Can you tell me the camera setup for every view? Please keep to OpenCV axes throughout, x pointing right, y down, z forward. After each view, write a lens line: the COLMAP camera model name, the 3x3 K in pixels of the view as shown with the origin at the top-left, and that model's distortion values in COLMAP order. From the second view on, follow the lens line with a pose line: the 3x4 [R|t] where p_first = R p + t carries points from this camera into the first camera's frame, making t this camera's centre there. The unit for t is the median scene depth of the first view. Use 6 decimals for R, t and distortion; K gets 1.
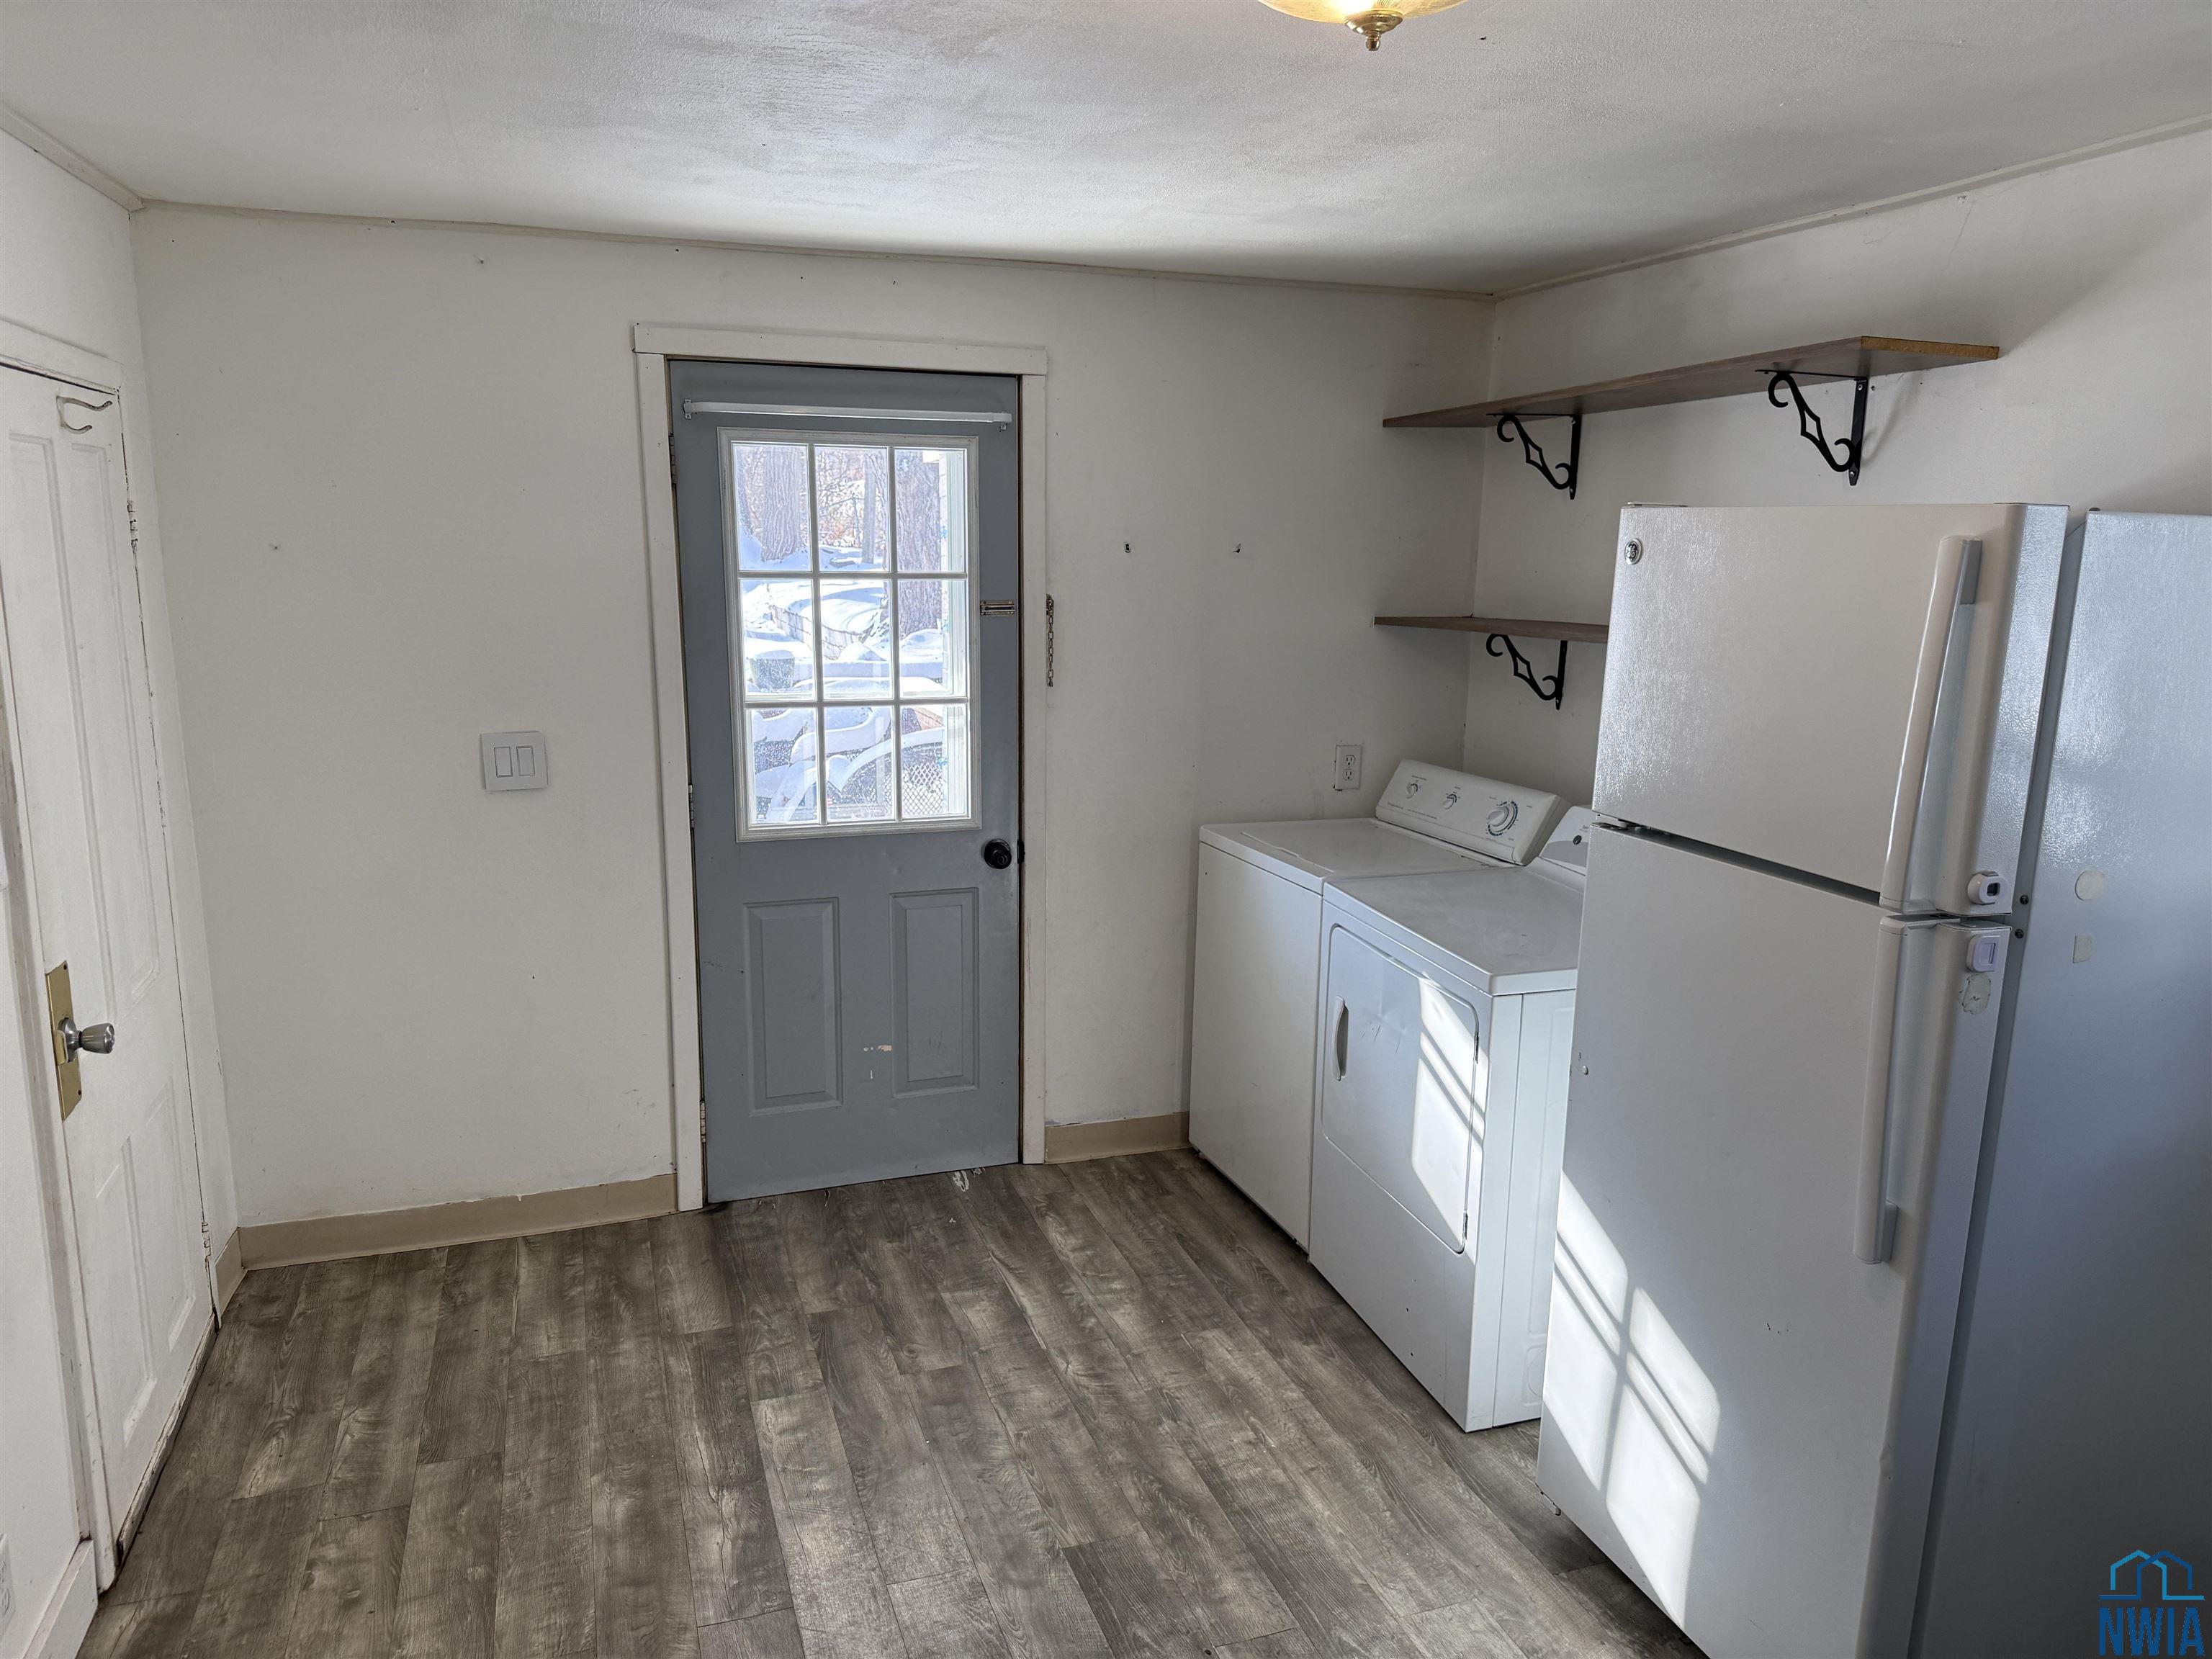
lens RADIAL K [[1541.6, 0, 1103.4], [0, 1541.6, 833.3], [0, 0, 1]] dist [0.050832, -0.060454]
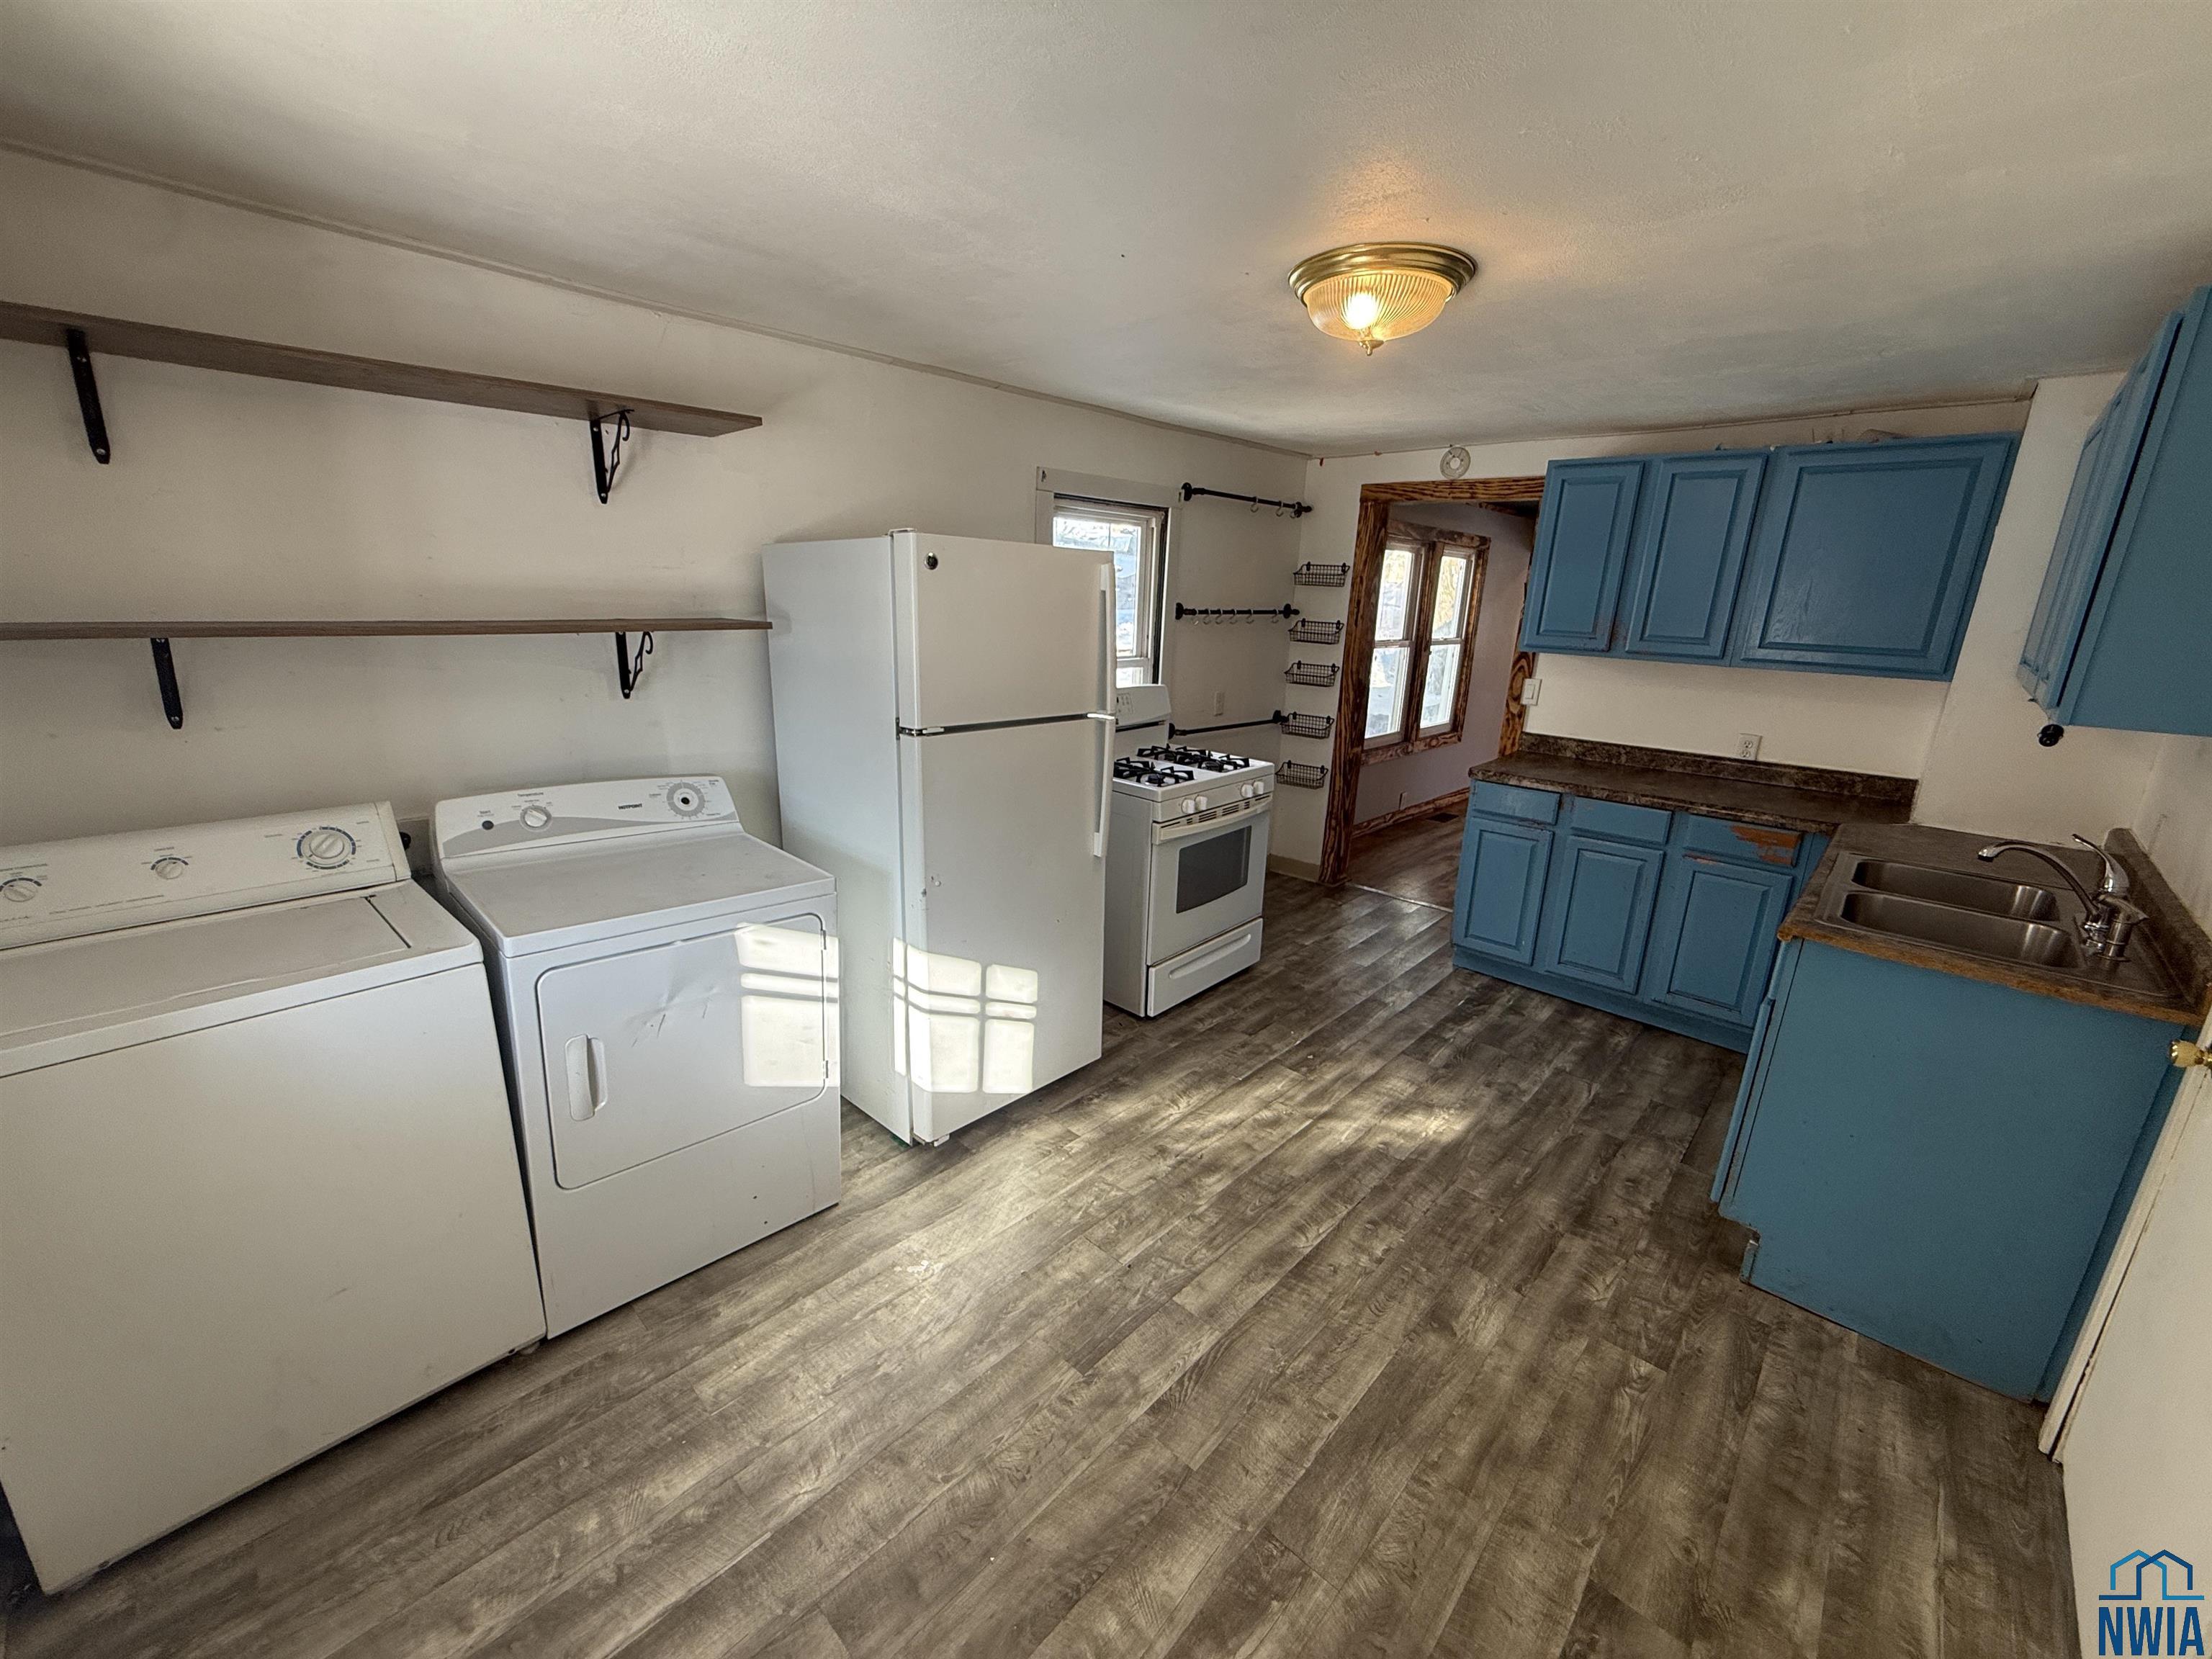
lens RADIAL K [[875.6, 0, 1099.4], [0, 875.6, 828.2], [0, 0, 1]] dist [-0.005664, 0.003128]
pose [[-0.463078, -0.254580, 0.848968, -0.458833], [0.131176, 0.927626, 0.349718, -0.172431], [-0.876557, 0.273311, -0.396169, 1.013030]]
